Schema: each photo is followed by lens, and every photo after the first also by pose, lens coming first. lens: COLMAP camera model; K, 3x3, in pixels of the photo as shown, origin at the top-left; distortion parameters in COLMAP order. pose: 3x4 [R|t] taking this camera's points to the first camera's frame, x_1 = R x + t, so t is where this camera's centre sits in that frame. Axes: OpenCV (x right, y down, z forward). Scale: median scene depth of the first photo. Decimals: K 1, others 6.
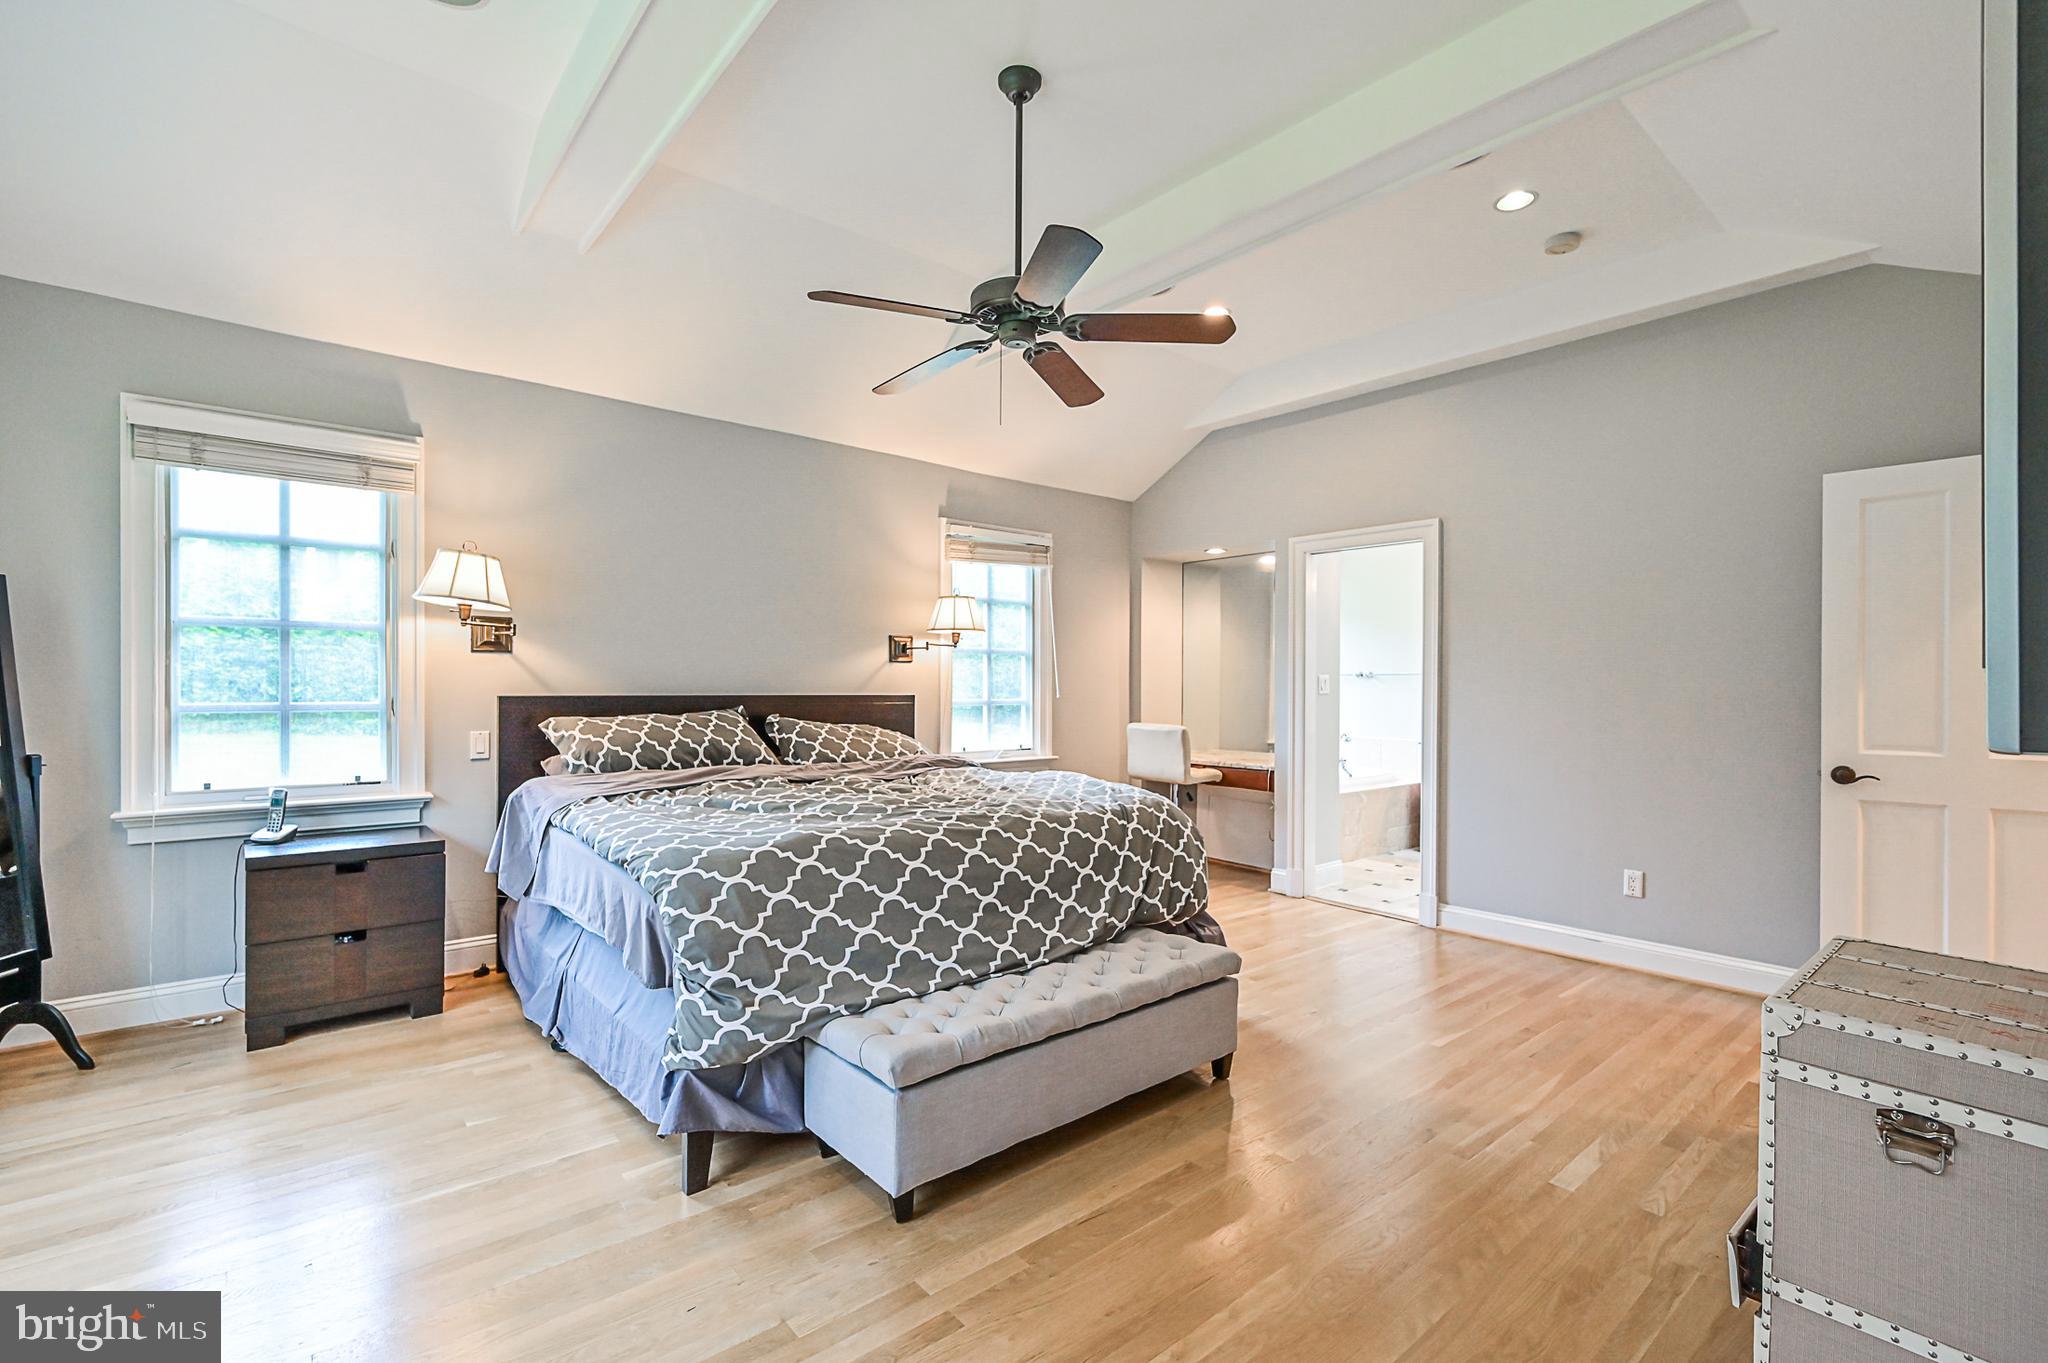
lens RADIAL K [[938.1, 0, 1033.5], [0, 938.1, 684.2], [0, 0, 1]] dist [0.000663, -0.000326]
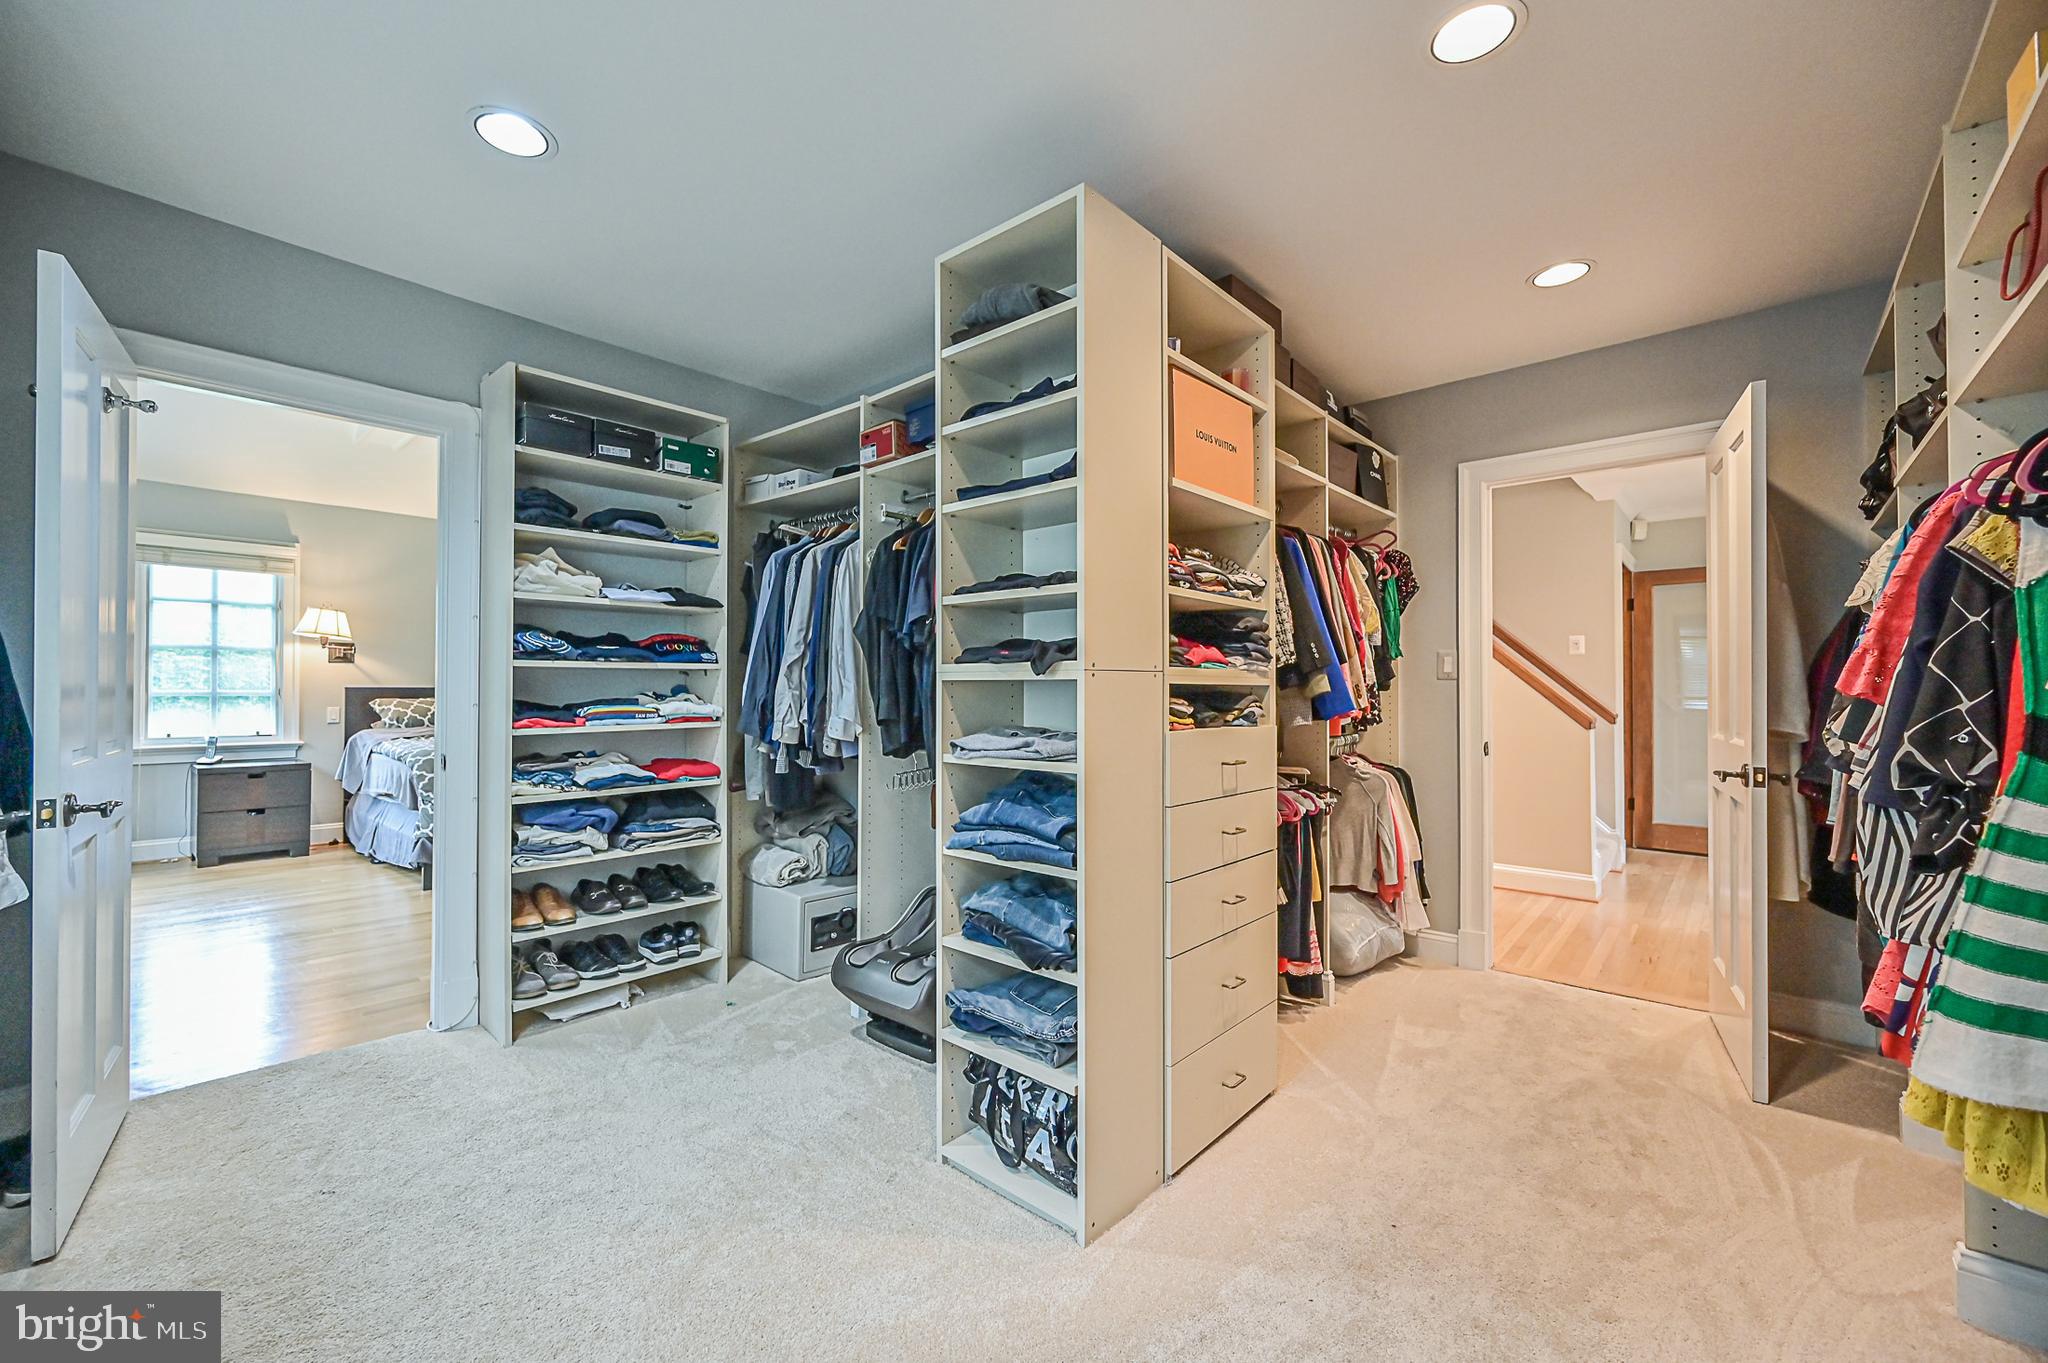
lens RADIAL K [[812.0, 0, 1011.2], [0, 812.0, 679.2], [0, 0, 1]] dist [-0.002833, 0.000704]
pose [[0.989591, -0.001301, 0.143904, 0.501642], [0.003128, 0.999917, -0.012469, 0.021542], [-0.143876, 0.012790, 0.989513, -0.771389]]
